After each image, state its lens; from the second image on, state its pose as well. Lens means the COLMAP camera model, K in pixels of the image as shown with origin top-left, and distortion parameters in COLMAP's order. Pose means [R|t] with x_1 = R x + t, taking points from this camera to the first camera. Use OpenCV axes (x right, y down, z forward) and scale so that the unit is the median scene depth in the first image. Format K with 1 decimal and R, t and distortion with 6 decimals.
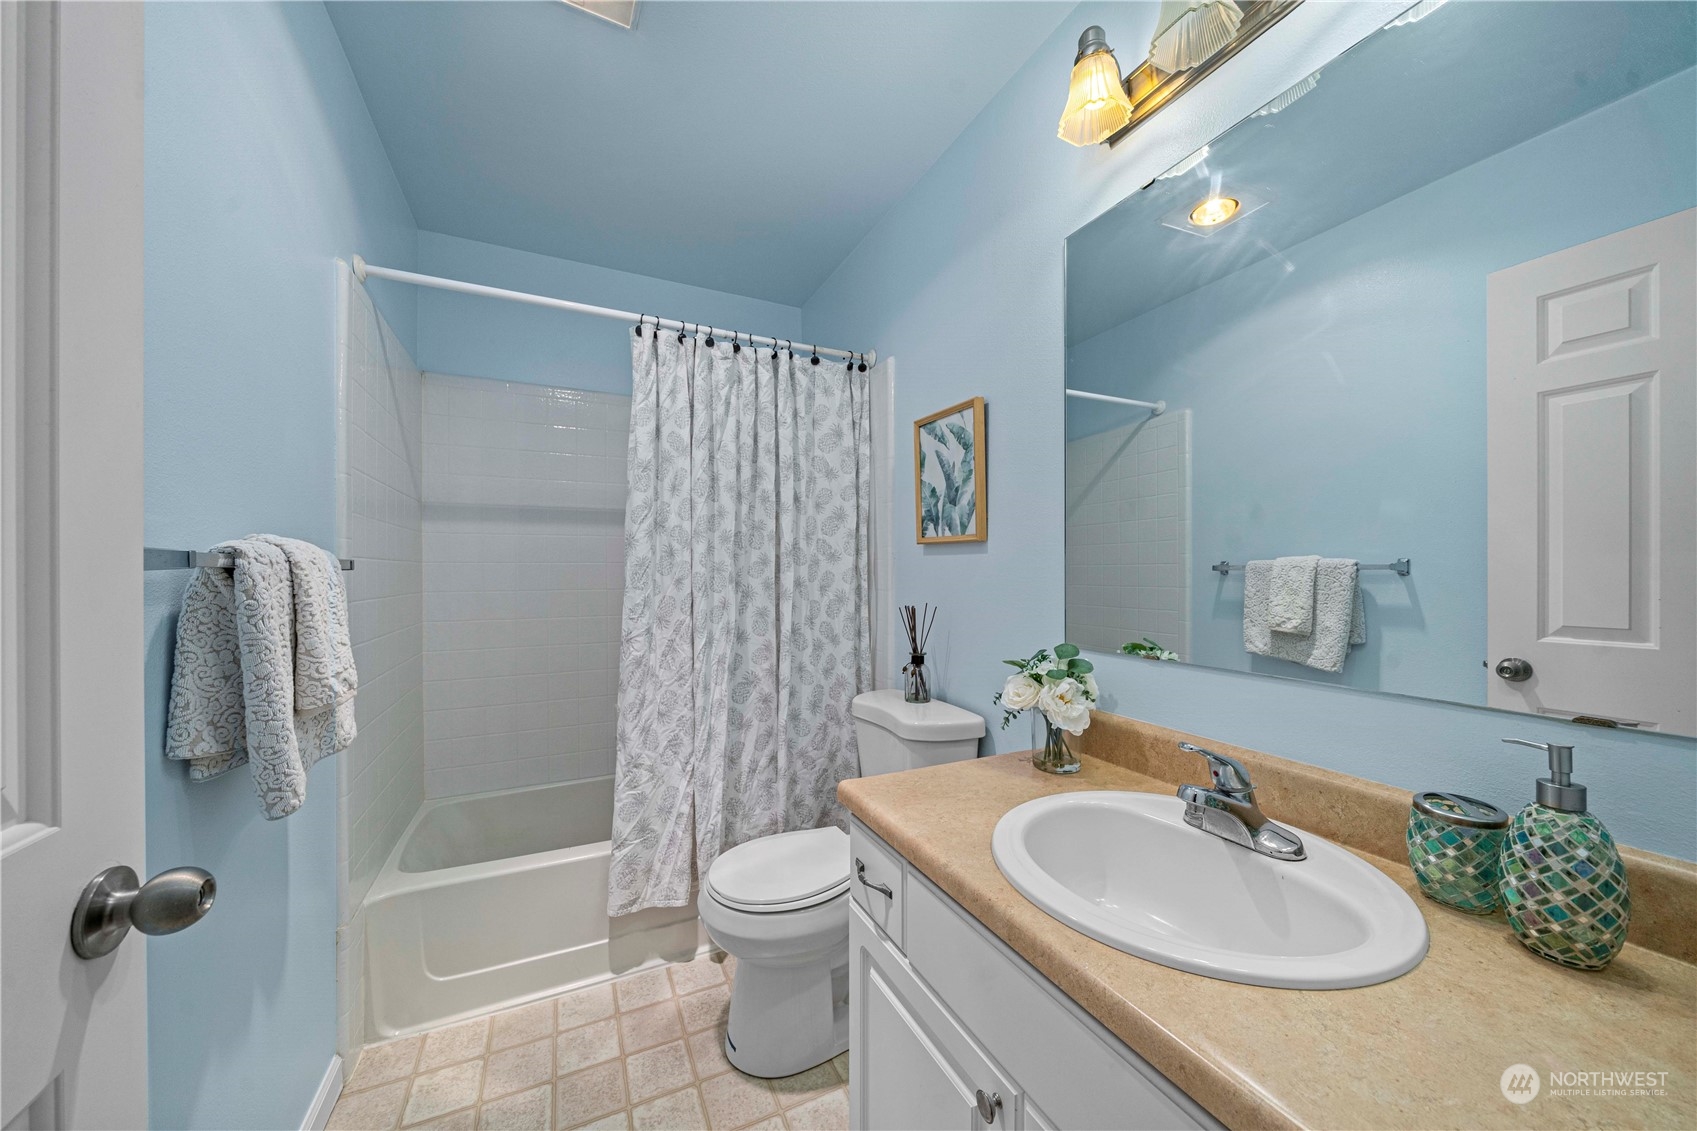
lens RADIAL K [[586.5, 0, 855.0], [0, 586.5, 571.5], [0, 0, 1]] dist [-0.010039, 0.000735]
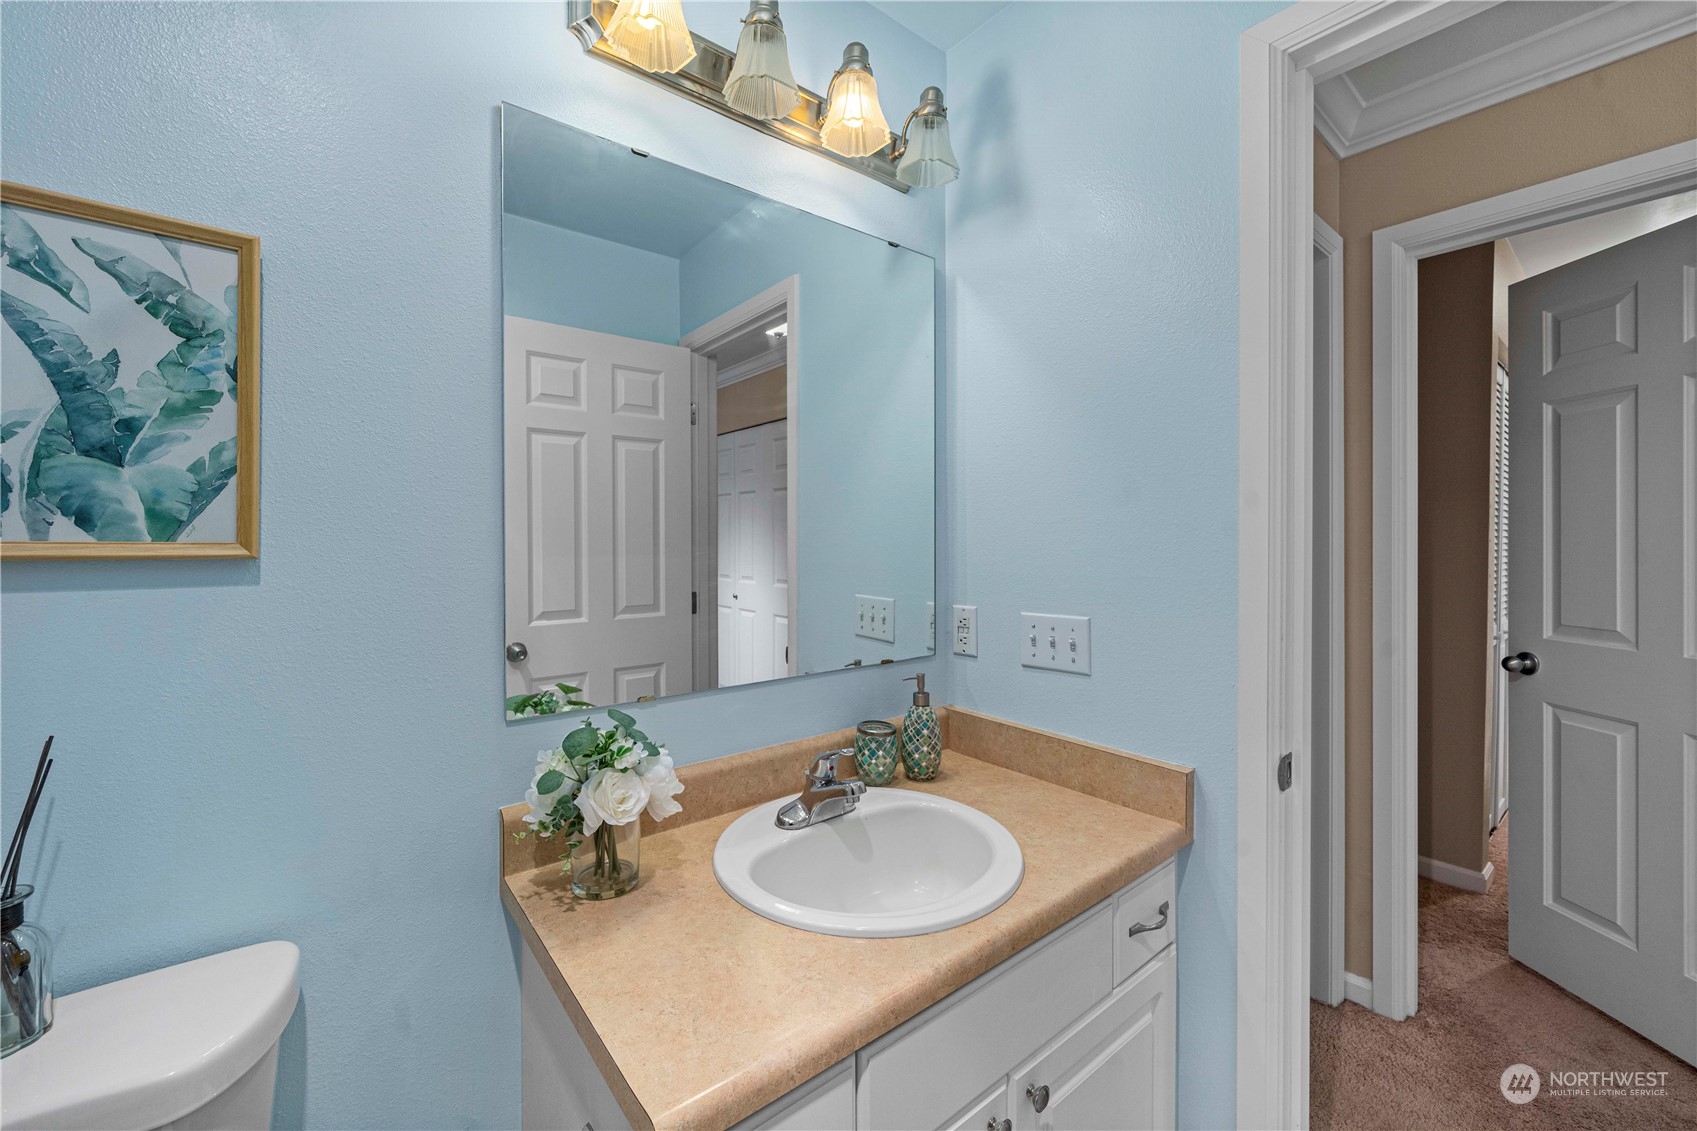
lens RADIAL K [[660.1, 0, 848.0], [0, 660.1, 543.2], [0, 0, 1]] dist [0.003001, 0.000329]
pose [[-0.206926, -0.001039, 0.978356, -0.365791], [0.004655, 0.999987, 0.002046, -0.060824], [-0.978345, 0.004978, -0.206919, 0.634585]]
